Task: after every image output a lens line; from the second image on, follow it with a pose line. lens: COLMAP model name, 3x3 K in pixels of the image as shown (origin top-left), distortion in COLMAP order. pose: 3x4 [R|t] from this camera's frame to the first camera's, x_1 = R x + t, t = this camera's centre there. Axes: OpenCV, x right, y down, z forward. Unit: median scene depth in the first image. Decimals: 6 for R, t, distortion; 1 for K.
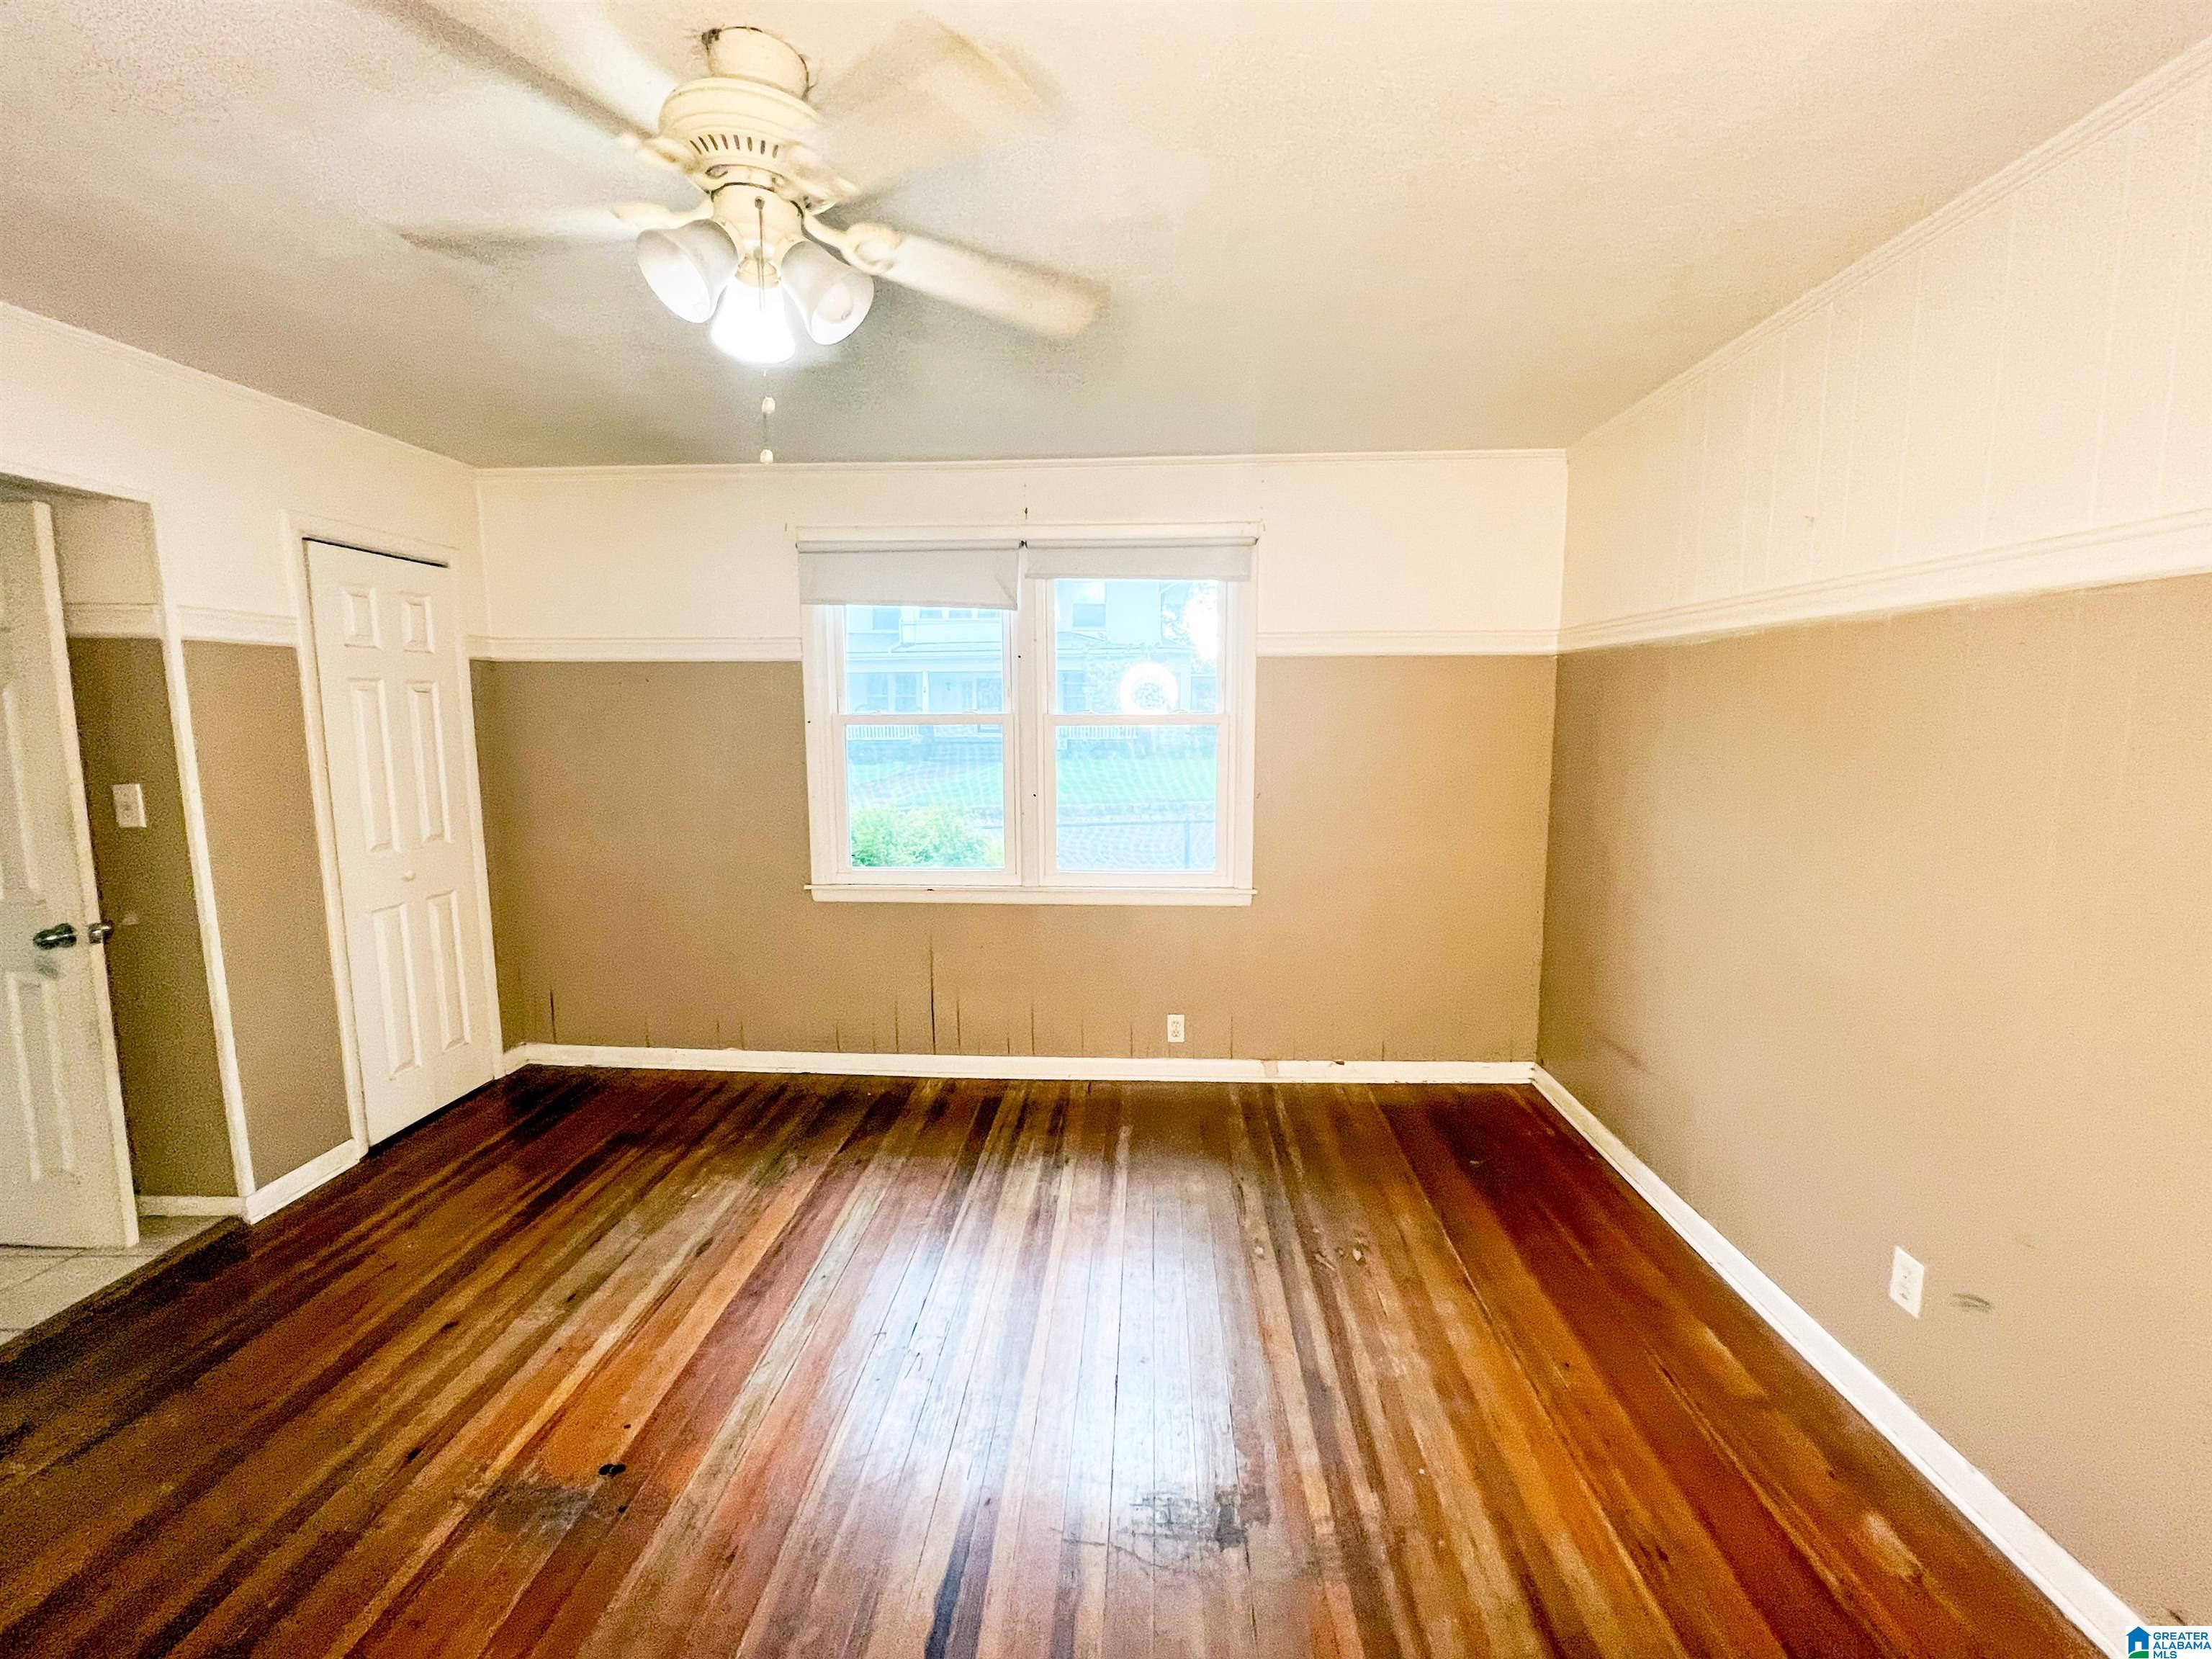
lens RADIAL K [[893.1, 0, 1108.9], [0, 893.1, 826.8], [0, 0, 1]] dist [-0.001464, 0.001159]
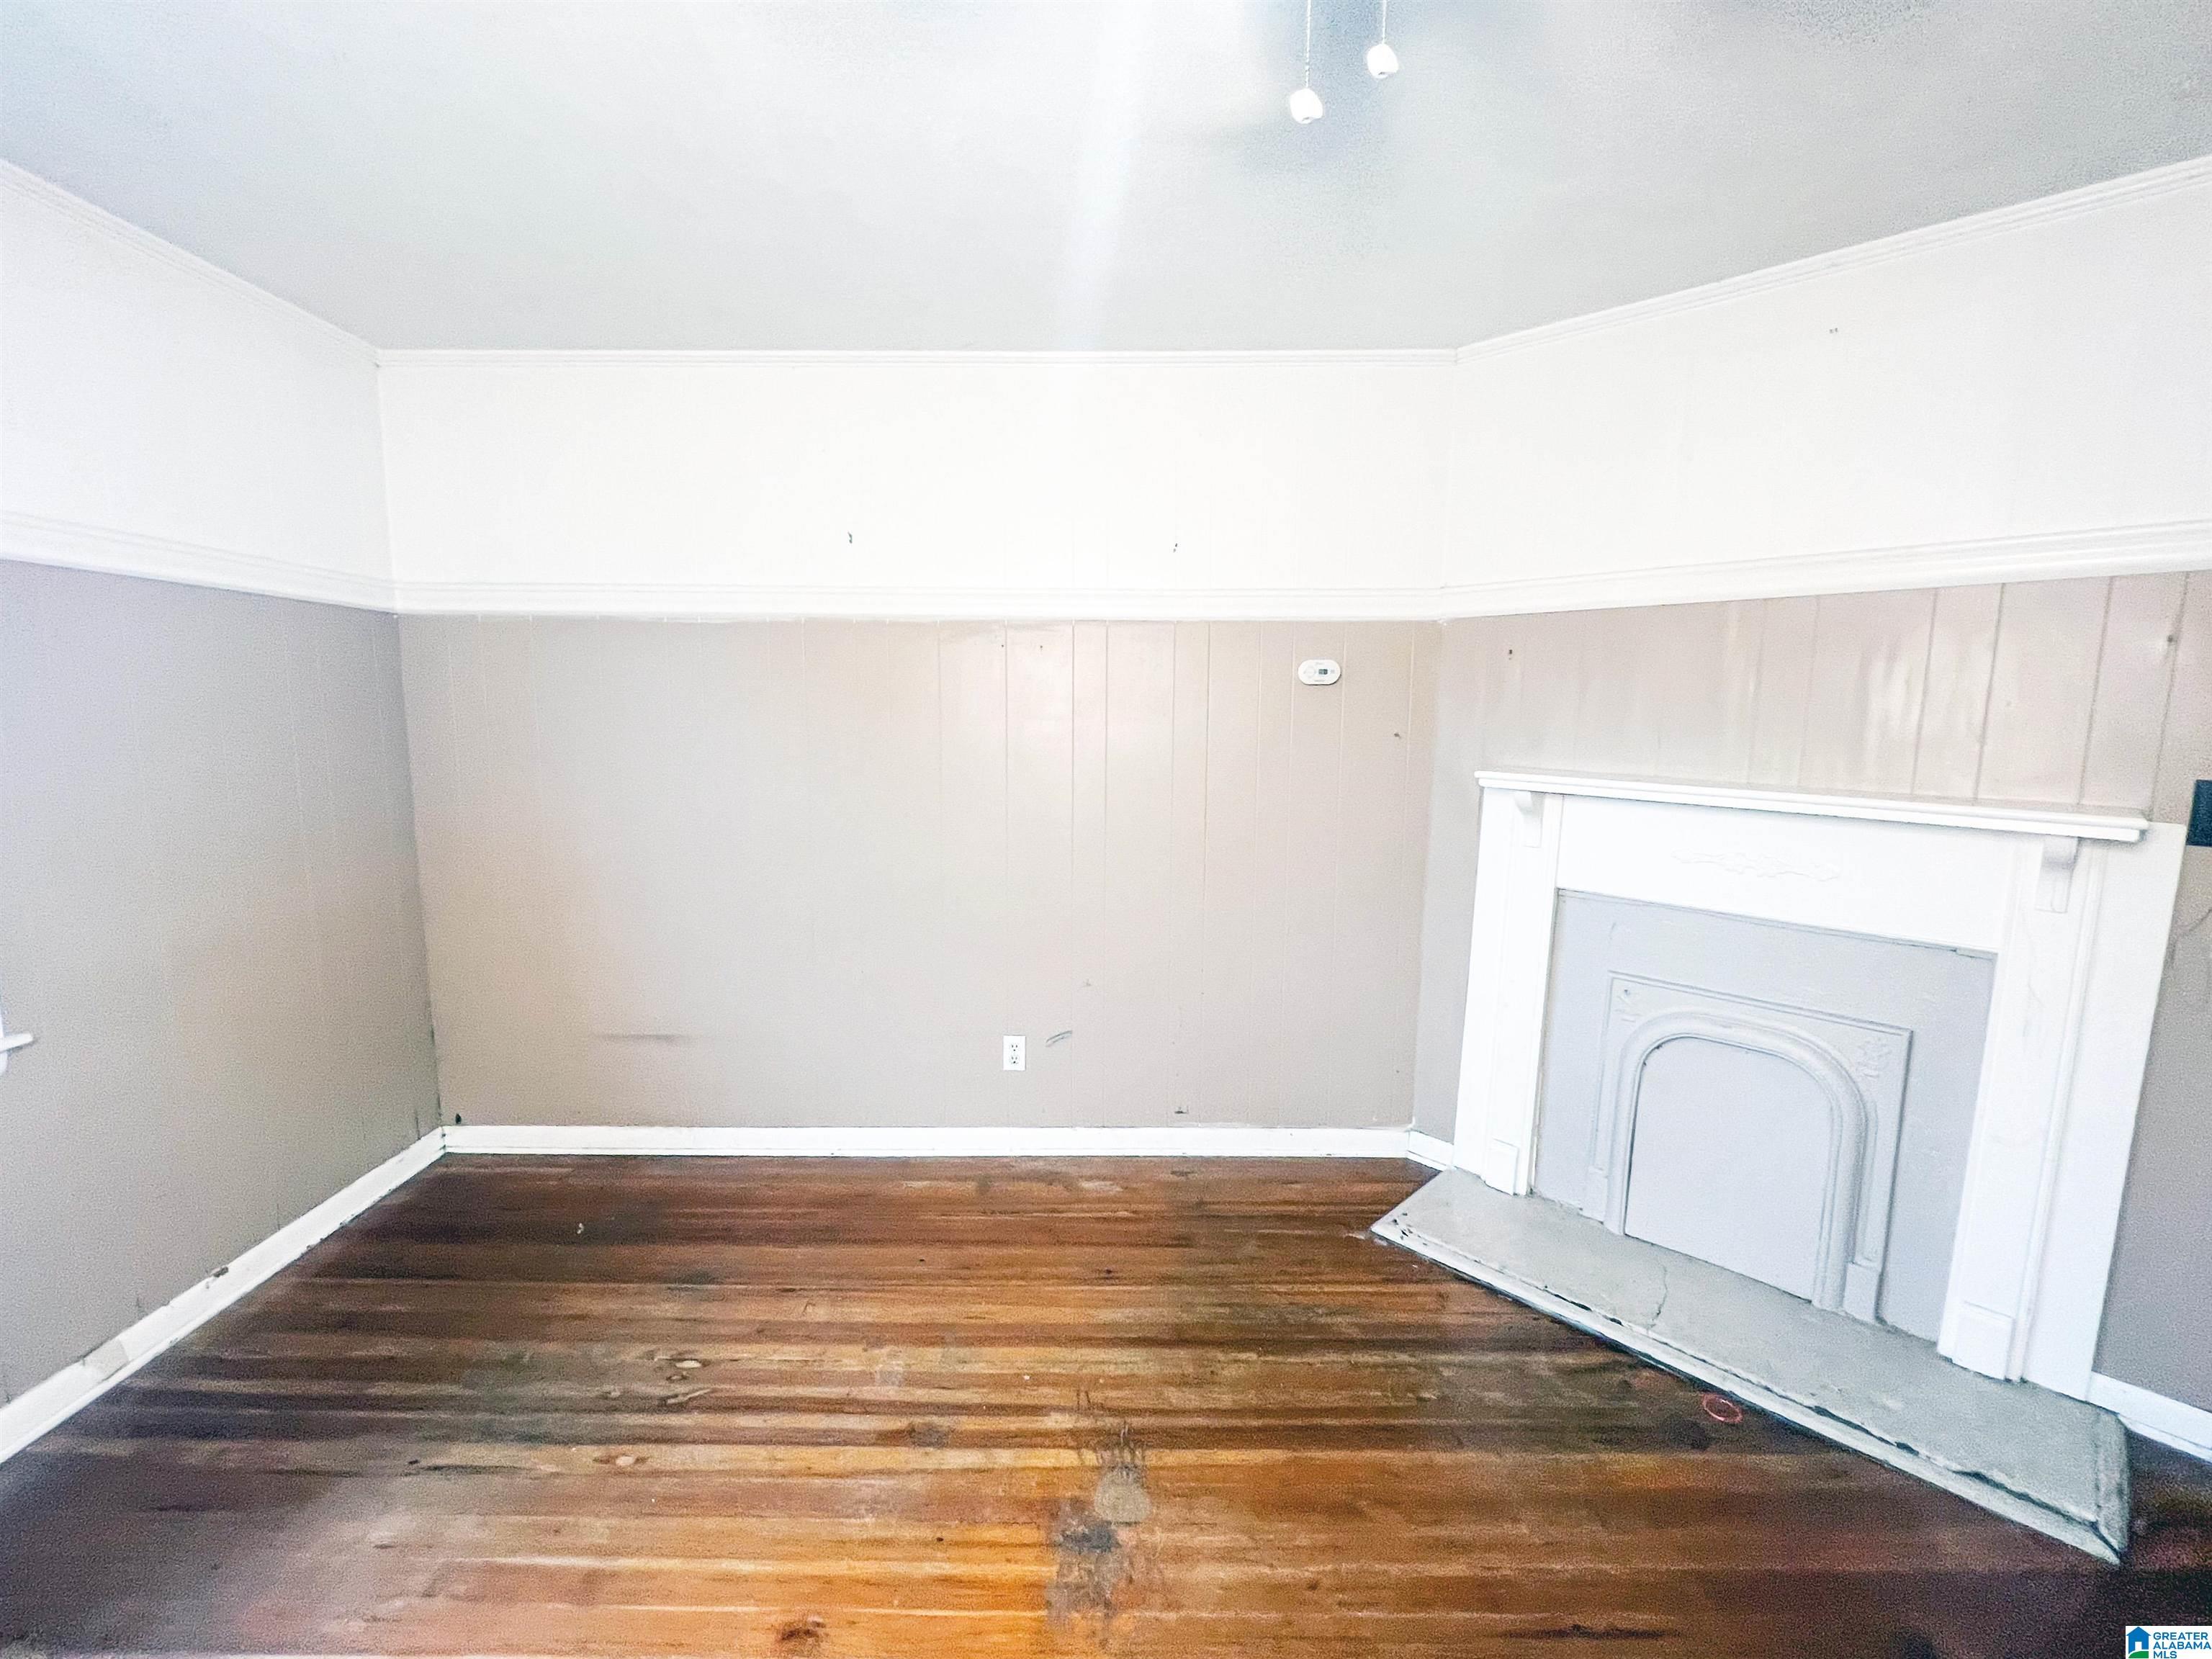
lens RADIAL K [[893.1, 0, 1122.5], [0, 893.1, 827.8], [0, 0, 1]] dist [-0.001464, 0.001159]
pose [[-0.014835, -0.127944, 0.991670, -0.546631], [0.120883, 0.984276, 0.128798, -0.051413], [-0.992556, 0.121787, 0.000865, 0.684627]]
